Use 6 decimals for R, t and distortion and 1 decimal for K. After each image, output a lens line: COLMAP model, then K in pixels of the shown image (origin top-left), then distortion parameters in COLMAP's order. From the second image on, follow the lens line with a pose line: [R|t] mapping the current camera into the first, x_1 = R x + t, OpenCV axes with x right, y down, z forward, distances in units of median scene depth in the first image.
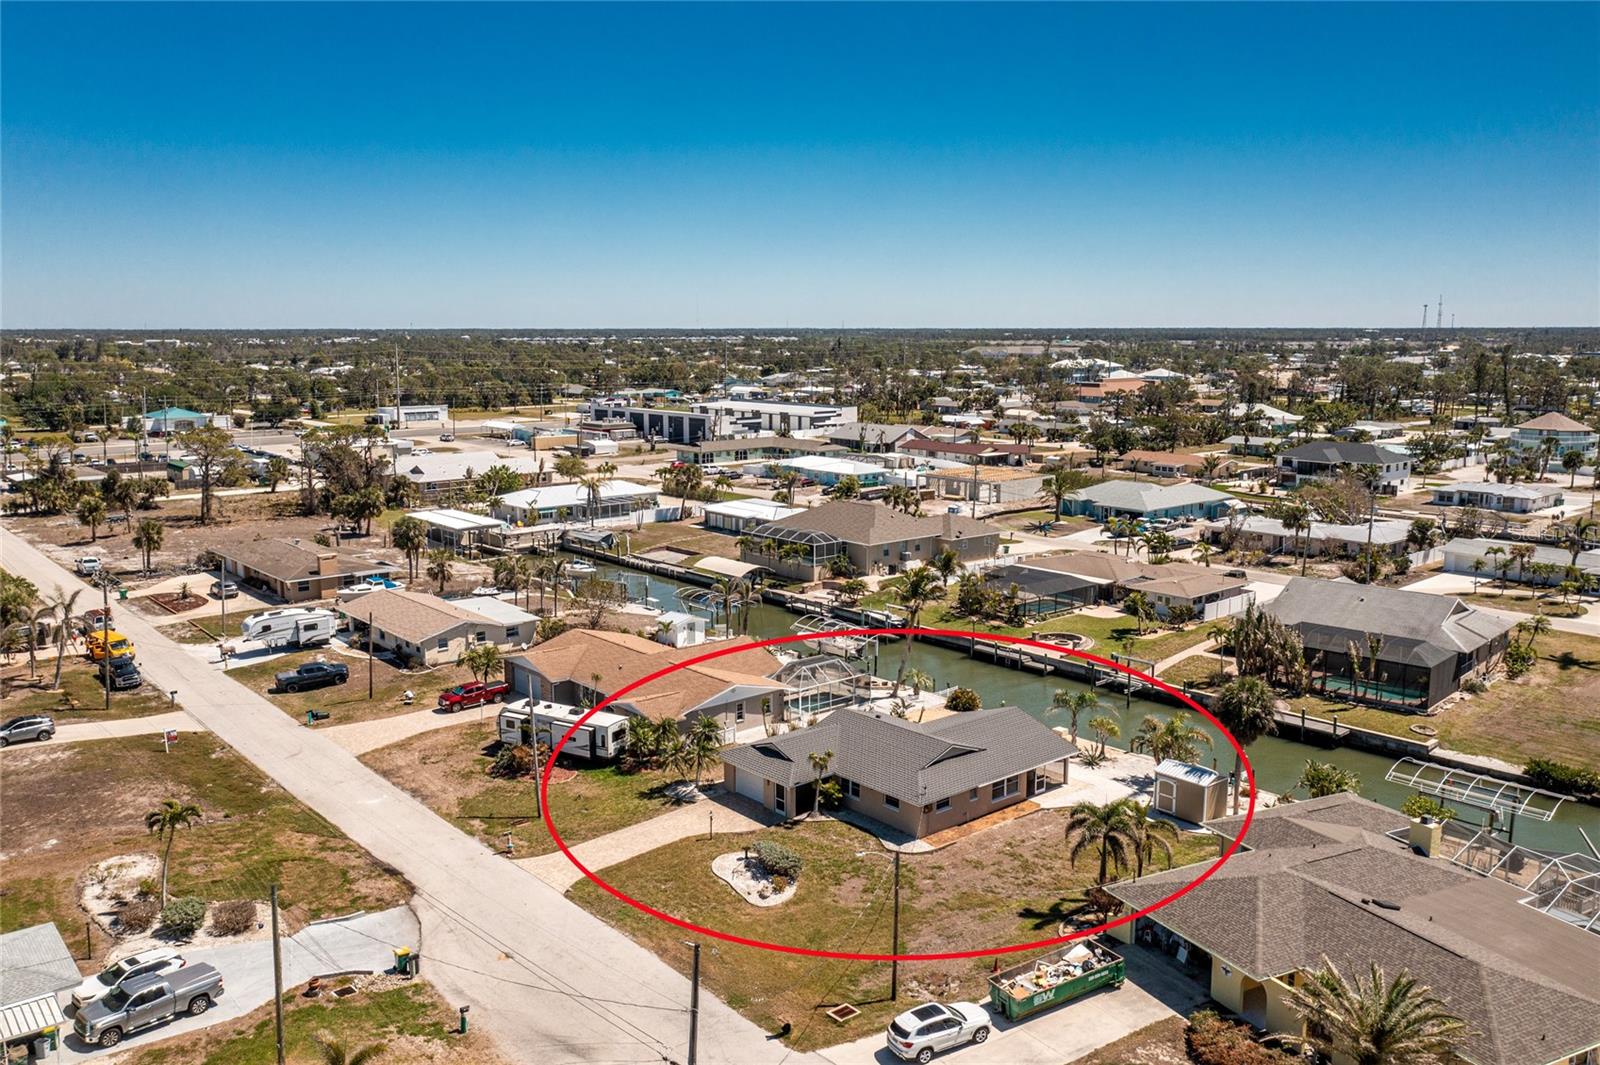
lens RADIAL K [[1280.0, 0, 800.0], [0, 1280.0, 532.5], [0, 0, 1]] dist [-0.003608, -0.000120]
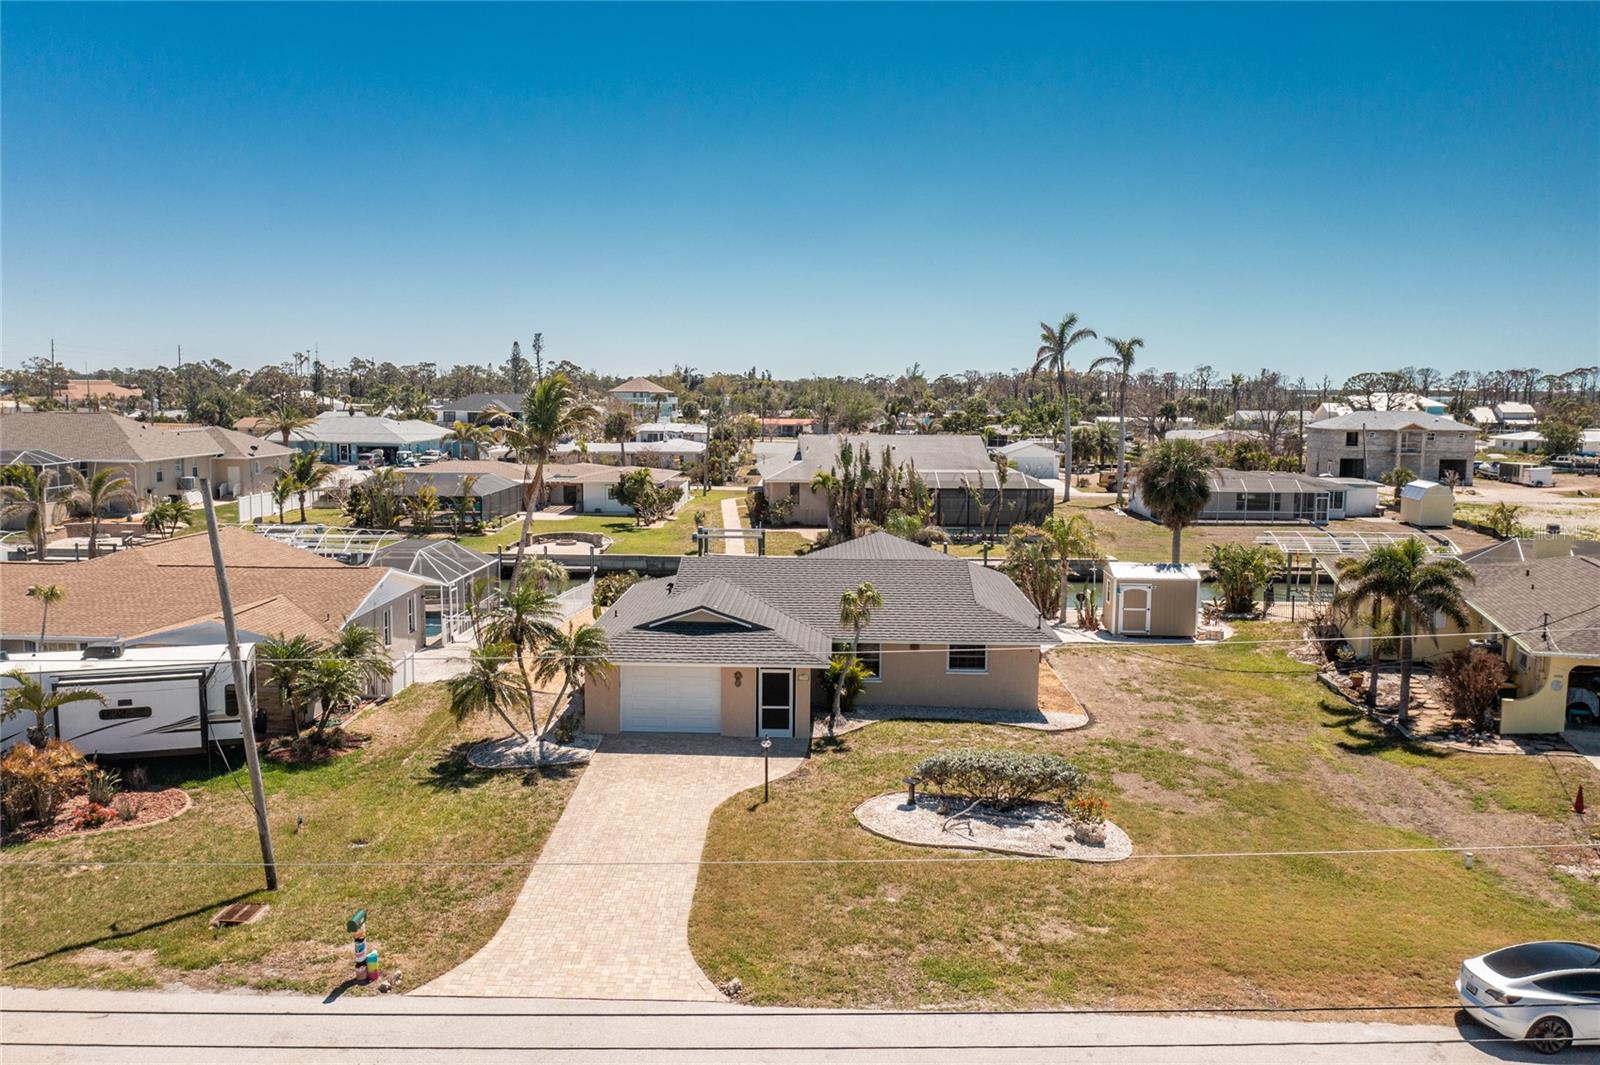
lens RADIAL K [[1280.0, 0, 800.0], [0, 1280.0, 532.5], [0, 0, 1]] dist [-0.003608, -0.000120]
pose [[0.674308, -0.076388, 0.734488, -0.343613], [0.106903, 0.994256, 0.005261, 0.135697], [-0.730671, 0.074972, 0.678601, 0.632452]]
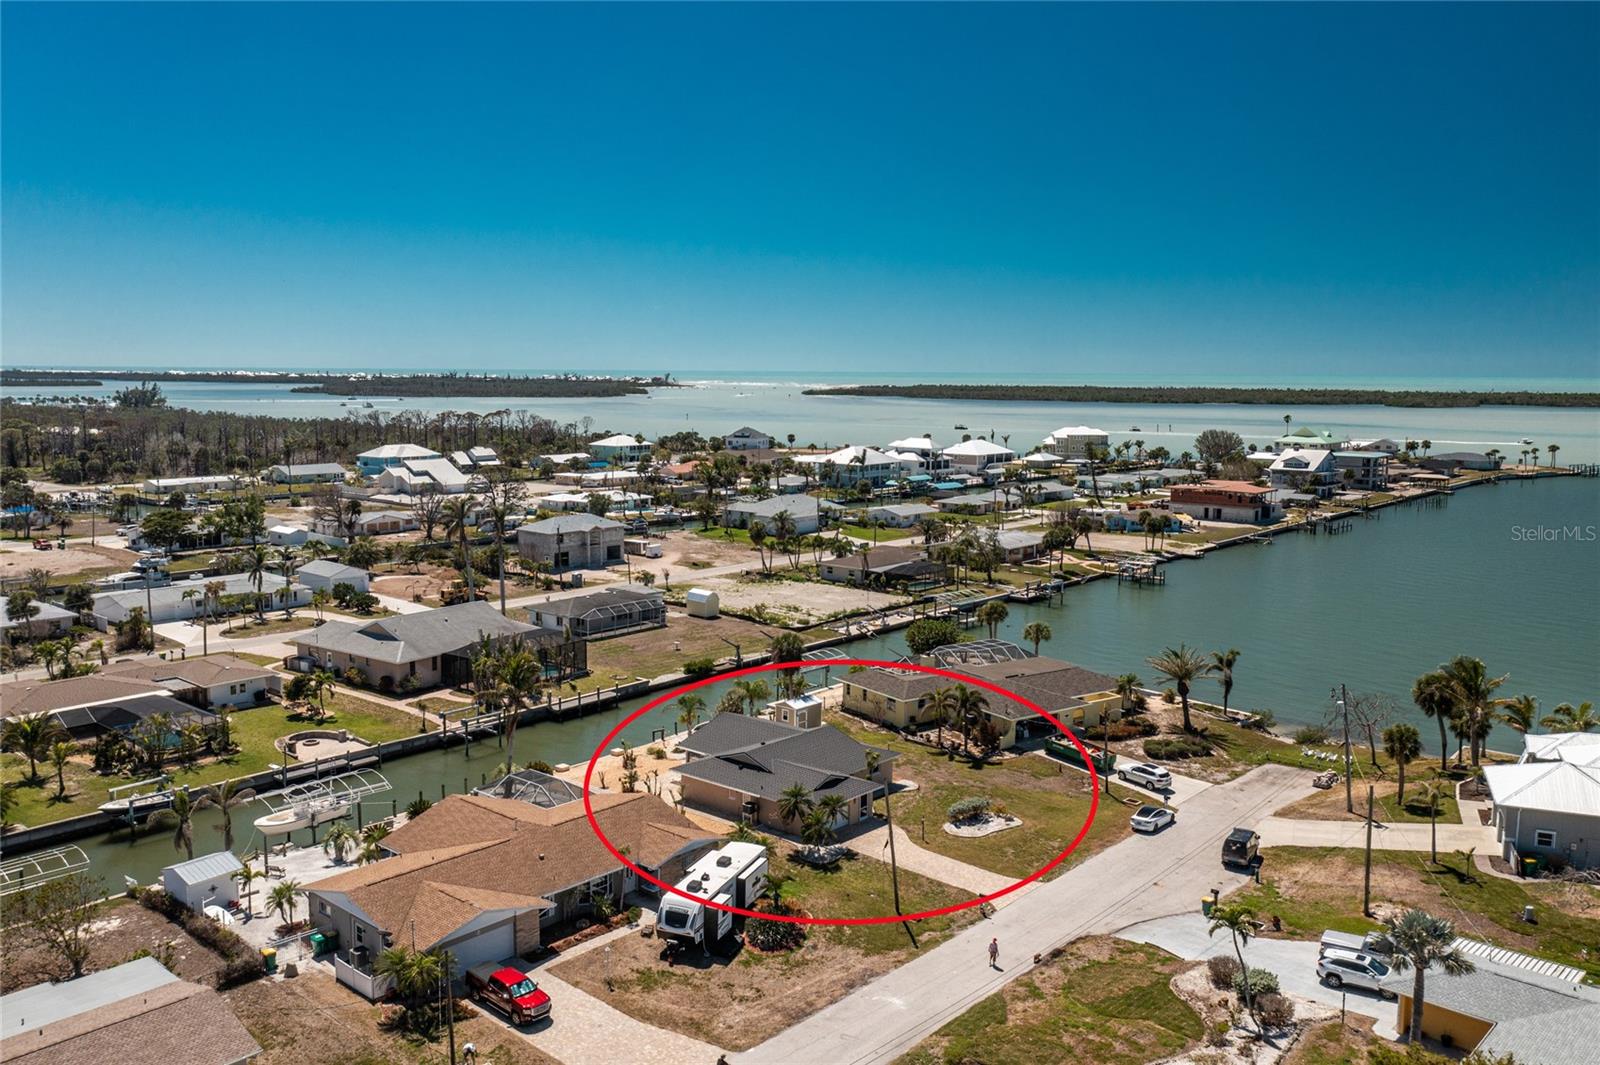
lens RADIAL K [[1291.7, 0, 800.0], [0, 1291.7, 532.5], [0, 0, 1]] dist [0.000983, -0.001627]
pose [[-0.145561, -0.123022, 0.981671, -1.107064], [0.149477, 0.978114, 0.144740, -0.215325], [-0.977992, 0.167806, -0.123986, 1.113739]]
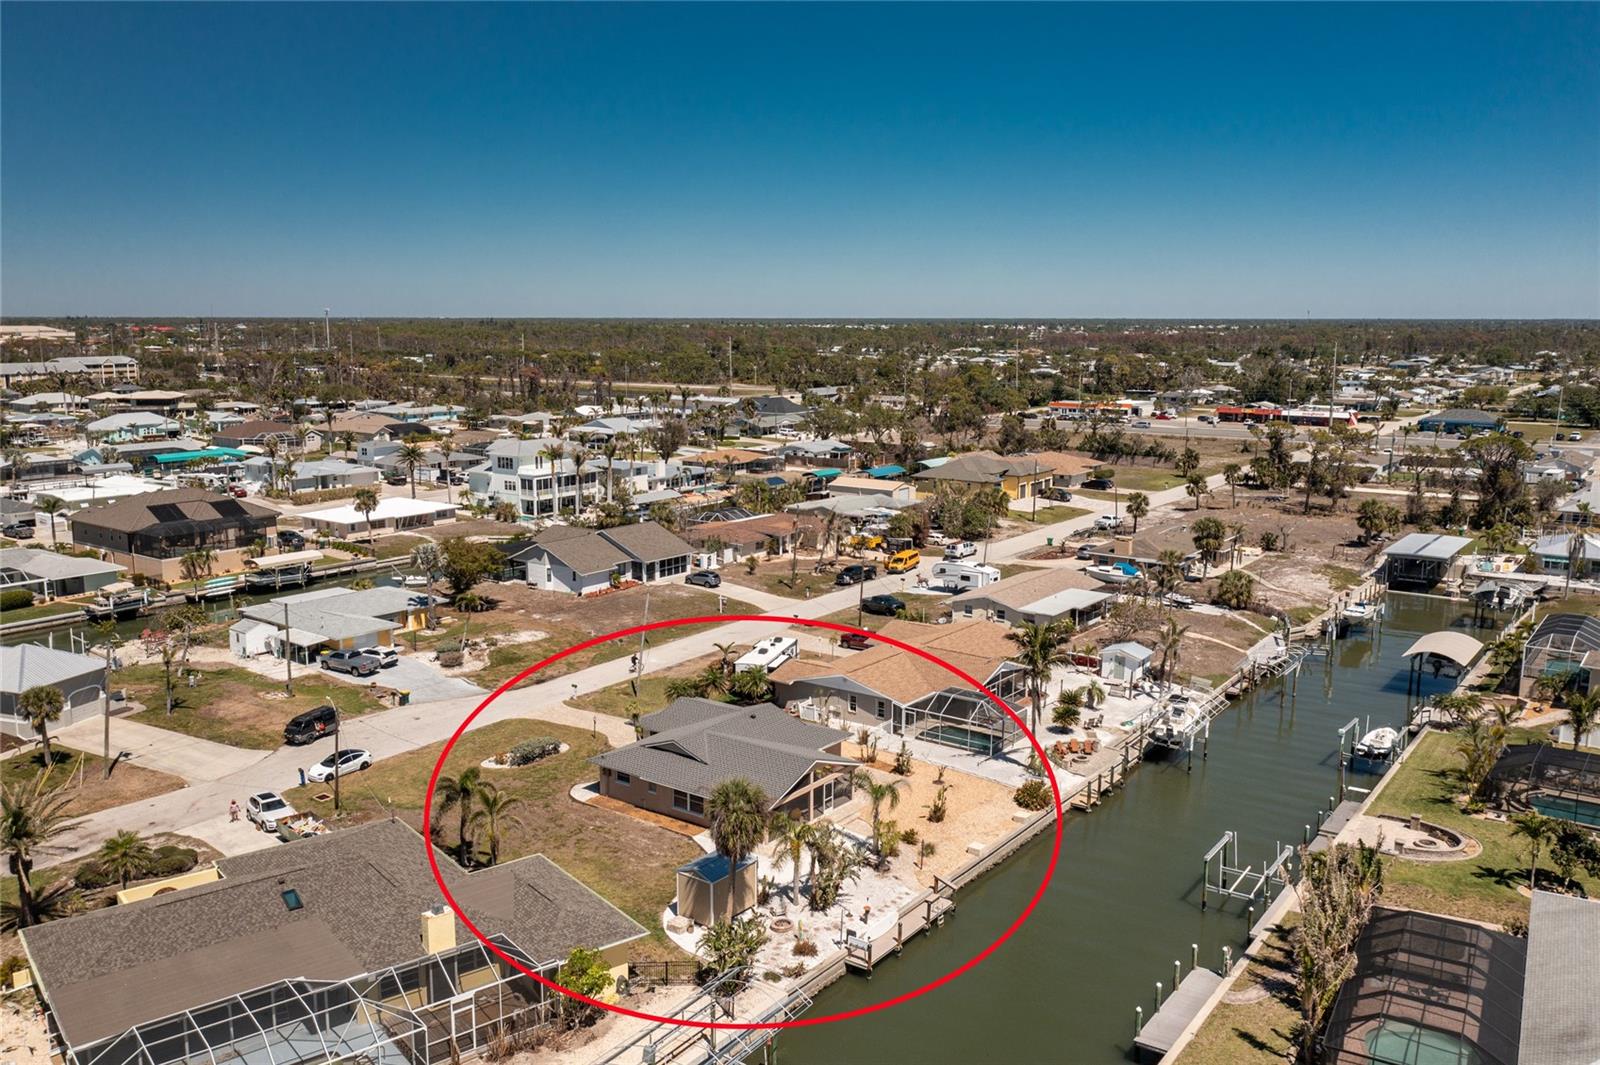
lens RADIAL K [[1280.0, 0, 800.0], [0, 1280.0, 532.5], [0, 0, 1]] dist [-0.003608, -0.000120]
pose [[0.222325, 0.165911, -0.960753, 1.081834], [-0.157011, 0.978646, 0.132667, -0.152412], [0.962247, 0.121353, 0.243627, 0.788459]]
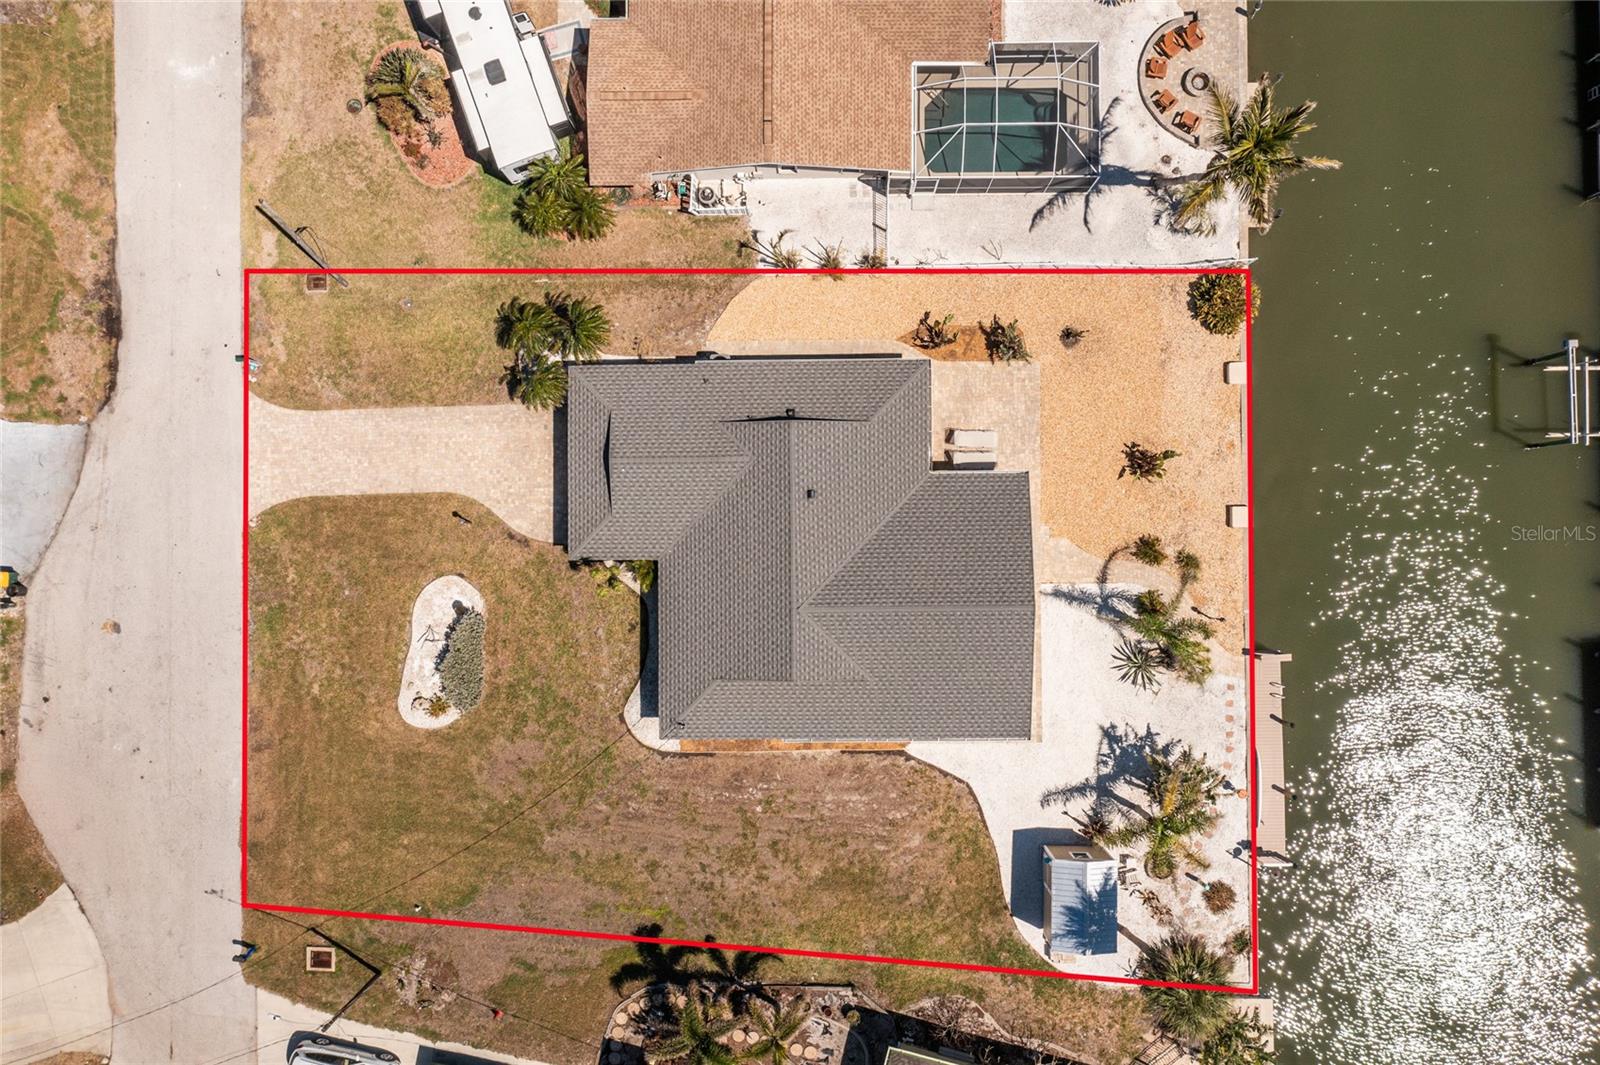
lens RADIAL K [[1291.7, 0, 800.0], [0, 1291.7, 532.5], [0, 0, 1]] dist [0.000983, -0.001627]
pose [[0.763832, 0.644843, -0.027168, 0.088640], [-0.081989, 0.138699, 0.986935, -0.457000], [0.640187, -0.751625, 0.158813, 0.915815]]
